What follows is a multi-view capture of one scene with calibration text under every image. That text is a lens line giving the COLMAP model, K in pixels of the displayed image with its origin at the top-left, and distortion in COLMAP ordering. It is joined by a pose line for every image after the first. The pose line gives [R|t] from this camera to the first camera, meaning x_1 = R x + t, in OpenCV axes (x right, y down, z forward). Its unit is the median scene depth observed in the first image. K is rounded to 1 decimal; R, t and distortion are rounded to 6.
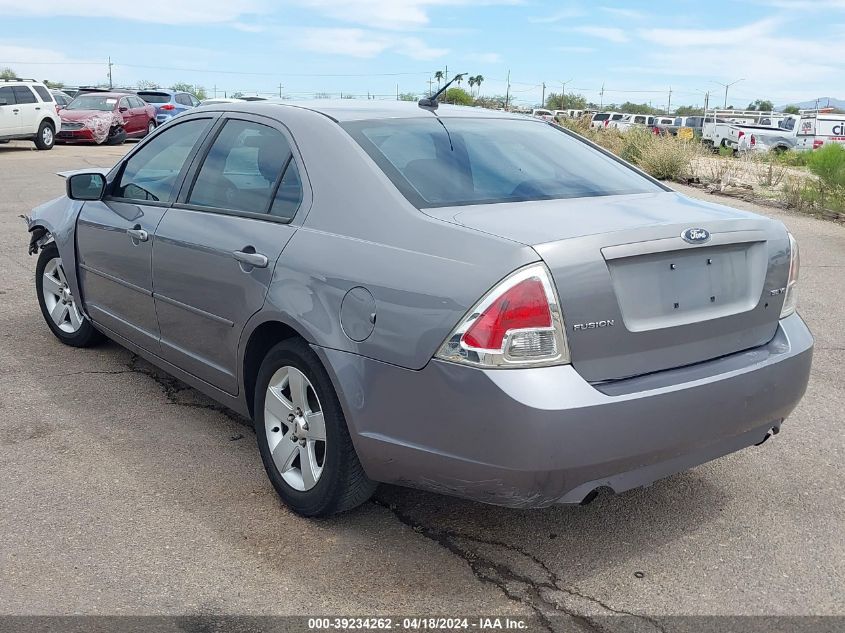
lens RADIAL K [[874.3, 0, 422.5], [0, 874.3, 316.5], [0, 0, 1]] dist [0.175785, -0.495249]
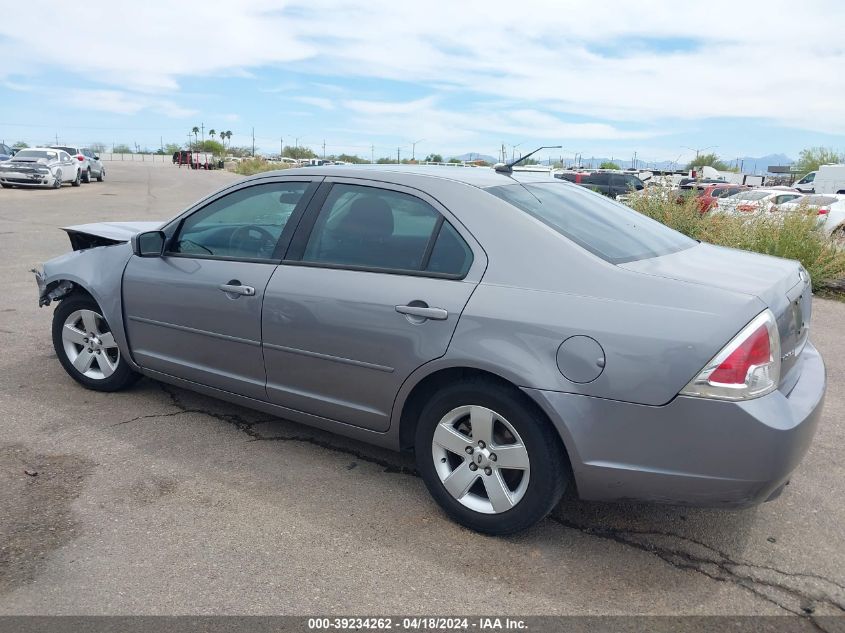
lens RADIAL K [[658.6, 0, 422.5], [0, 658.6, 316.5], [0, 0, 1]] dist [0.010262, -0.009381]
pose [[0.944820, -0.064707, 0.321136, -0.472470], [0.063082, 0.997888, 0.015473, -0.074297], [-0.321459, 0.005639, 0.946907, 0.219250]]
